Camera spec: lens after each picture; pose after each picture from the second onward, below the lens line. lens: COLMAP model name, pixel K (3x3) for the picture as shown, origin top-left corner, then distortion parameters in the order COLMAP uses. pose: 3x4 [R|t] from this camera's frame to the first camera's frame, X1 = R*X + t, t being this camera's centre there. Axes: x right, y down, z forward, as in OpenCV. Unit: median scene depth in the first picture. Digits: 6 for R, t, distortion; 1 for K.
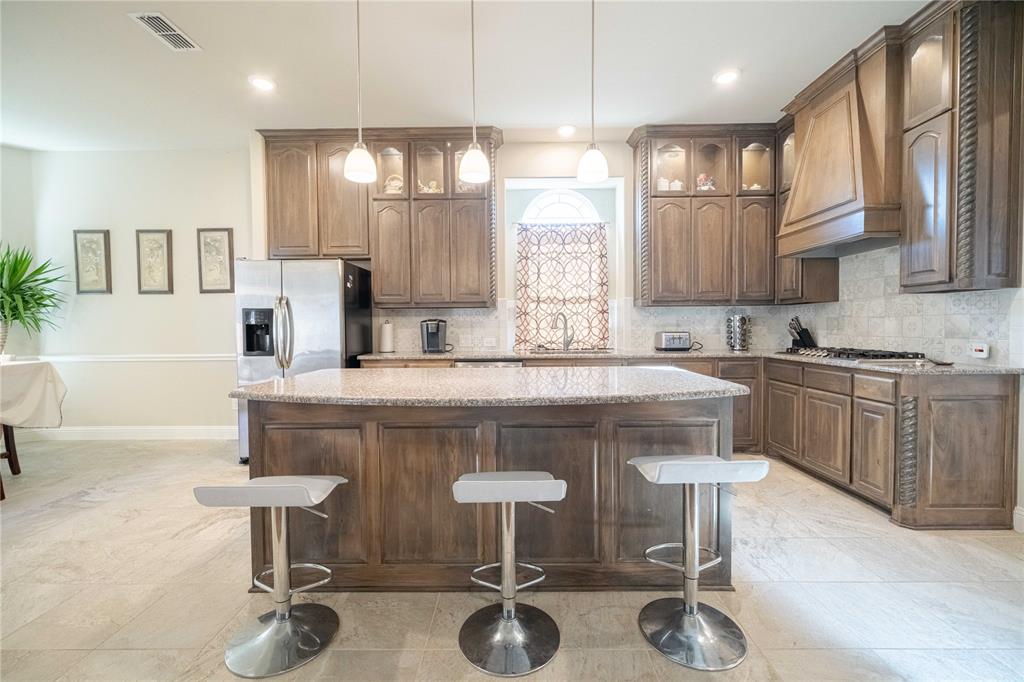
lens RADIAL K [[434.2, 0, 513.5], [0, 434.2, 331.4], [0, 0, 1]] dist [-0.003721, 0.000372]
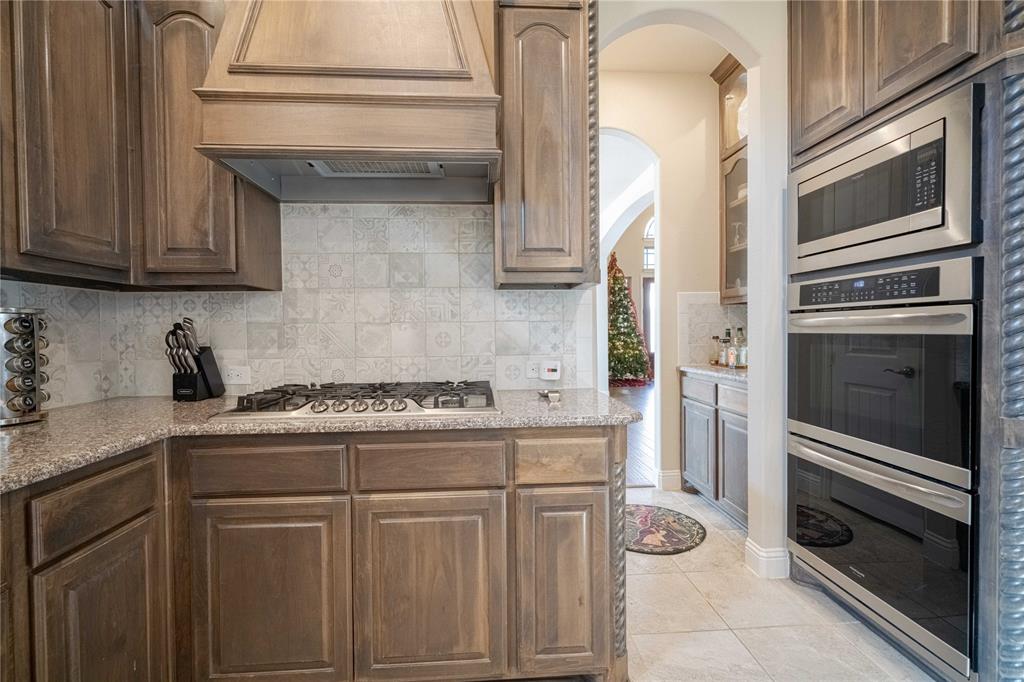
lens RADIAL K [[434.2, 0, 507.9], [0, 434.2, 342.8], [0, 0, 1]] dist [-0.003721, 0.000372]
pose [[-0.063108, -0.016875, 0.997864, 0.252082], [0.022658, 0.999575, 0.018337, -0.013535], [-0.997749, 0.023767, -0.062699, 0.833668]]
